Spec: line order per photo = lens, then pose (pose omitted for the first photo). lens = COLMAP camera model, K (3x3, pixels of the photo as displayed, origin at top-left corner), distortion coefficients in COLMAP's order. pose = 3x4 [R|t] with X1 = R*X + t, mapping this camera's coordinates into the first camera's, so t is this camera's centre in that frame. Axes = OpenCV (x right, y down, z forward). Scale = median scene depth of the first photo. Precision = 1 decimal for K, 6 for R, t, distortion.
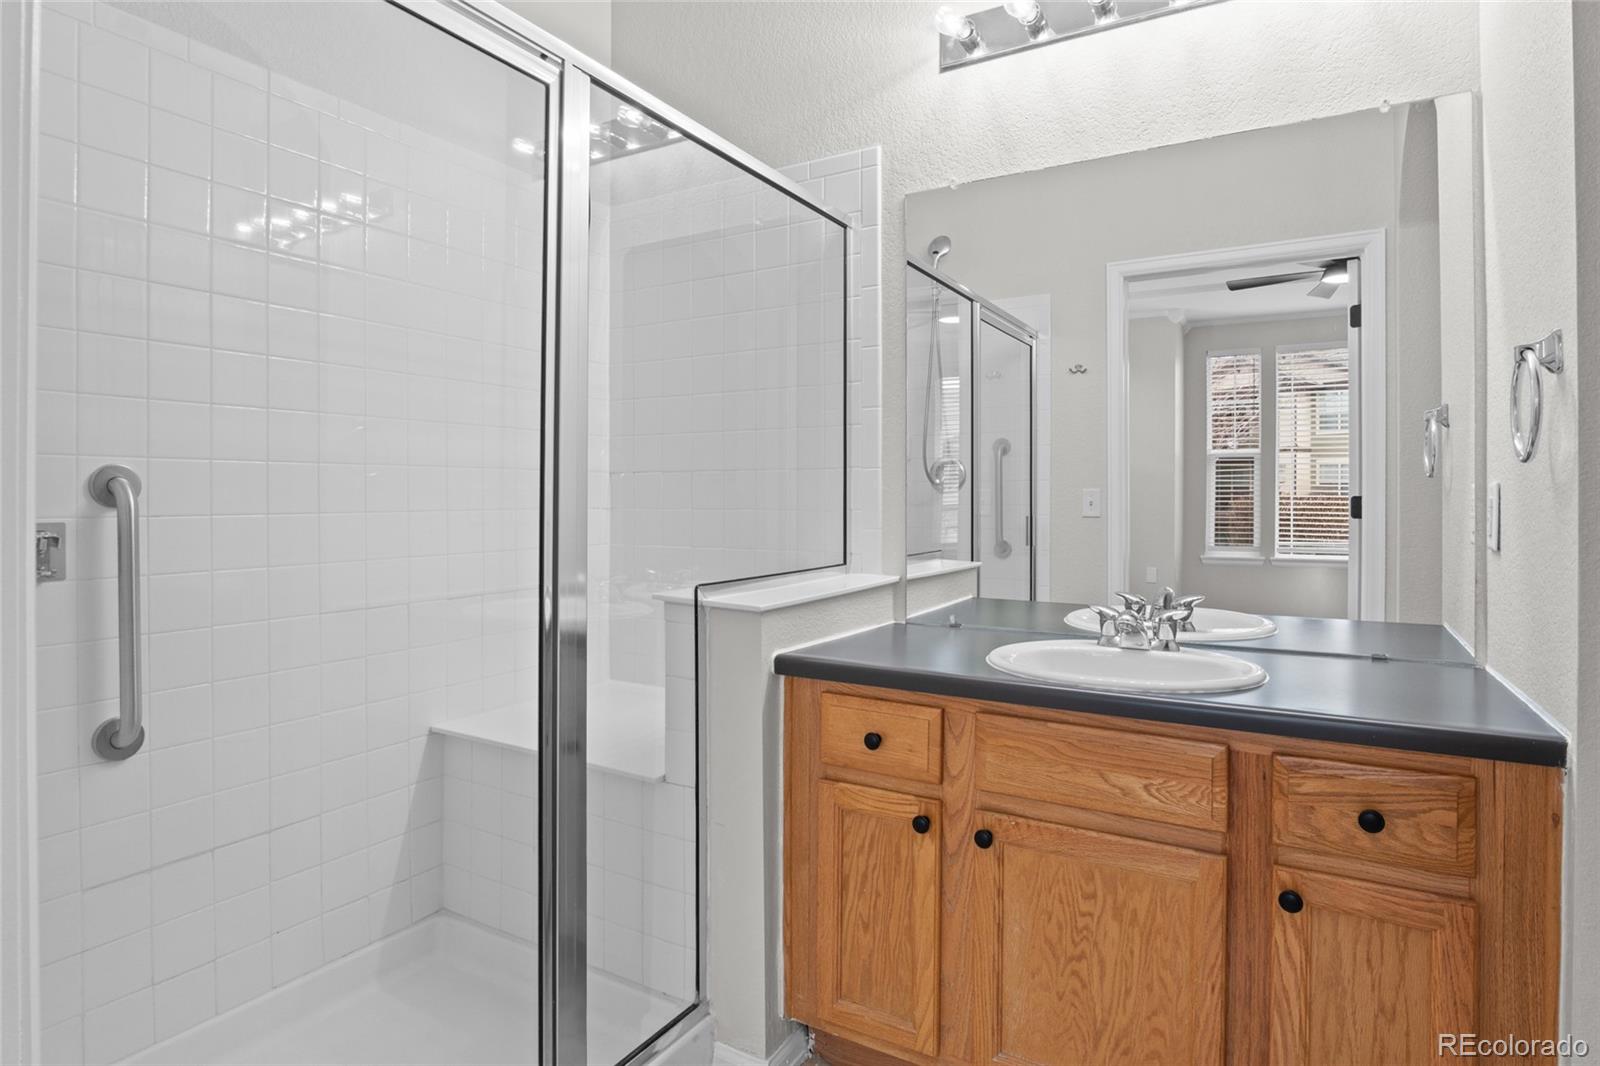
lens RADIAL K [[880.6, 0, 783.4], [0, 880.6, 503.1], [0, 0, 1]] dist [-0.031433, 0.005193]
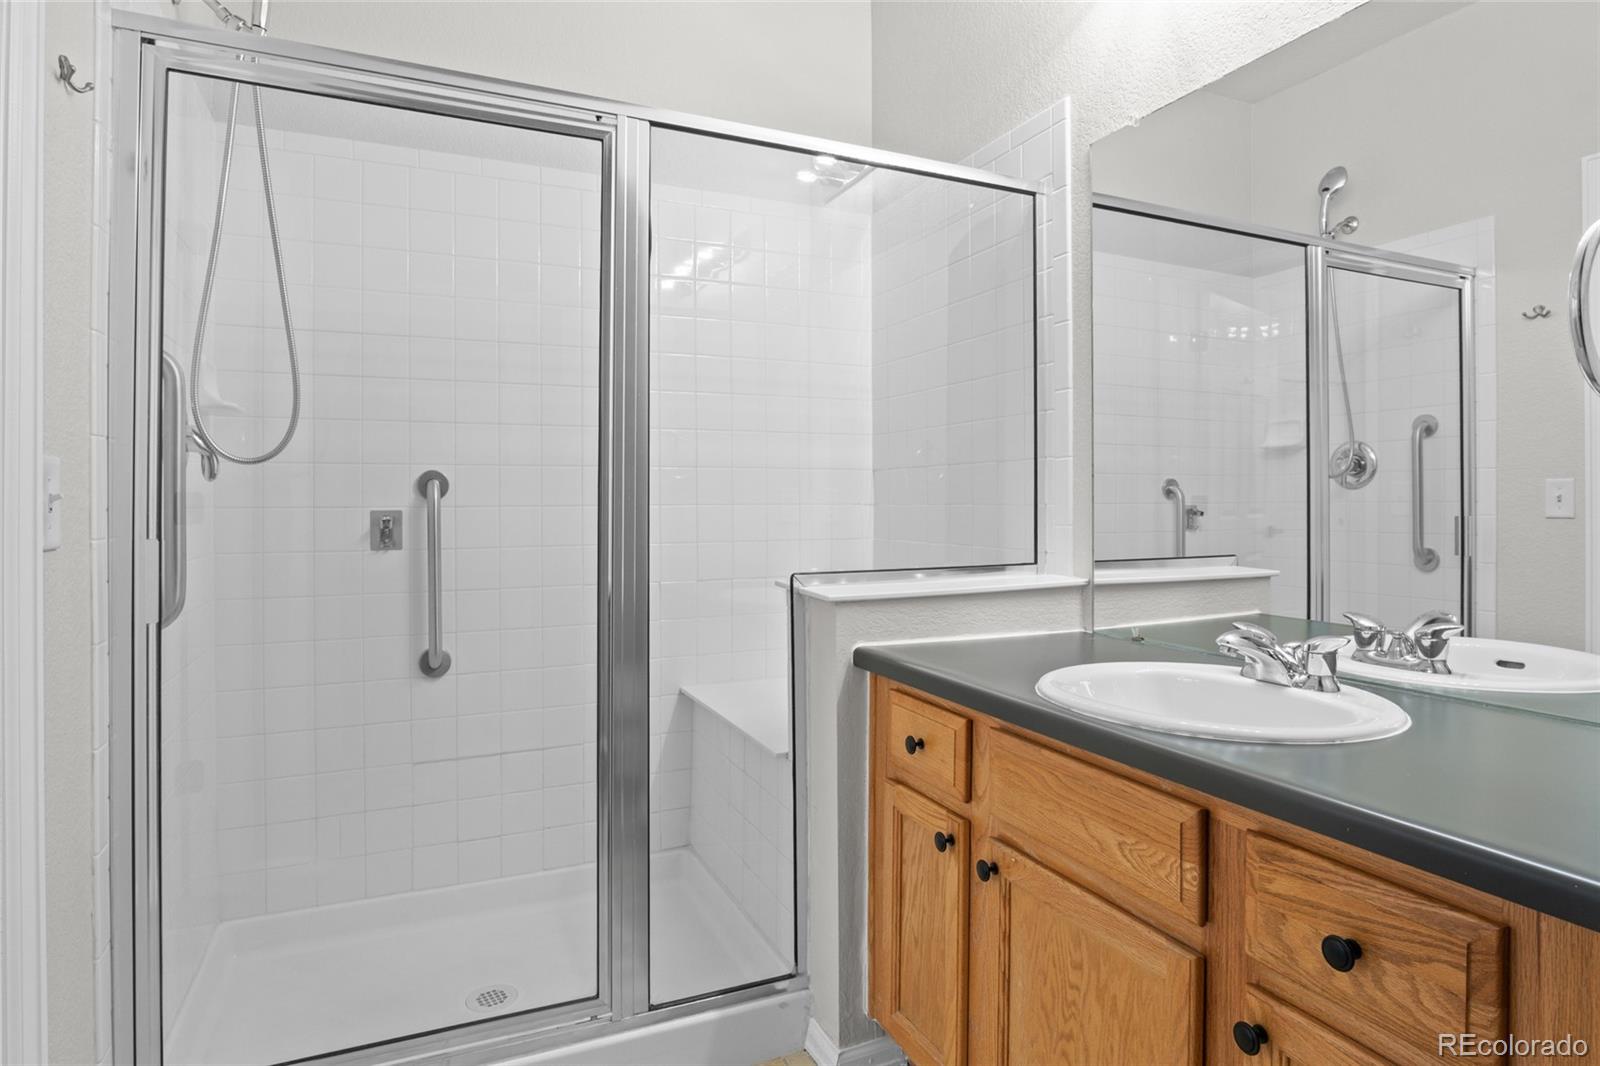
lens RADIAL K [[880.6, 0, 796.9], [0, 880.6, 506.2], [0, 0, 1]] dist [-0.031433, 0.005193]
pose [[0.820000, -0.000042, -0.572363, 0.524997], [-0.000106, 1.000000, -0.000225, 0.013954], [0.572363, 0.000245, 0.820000, 0.150155]]
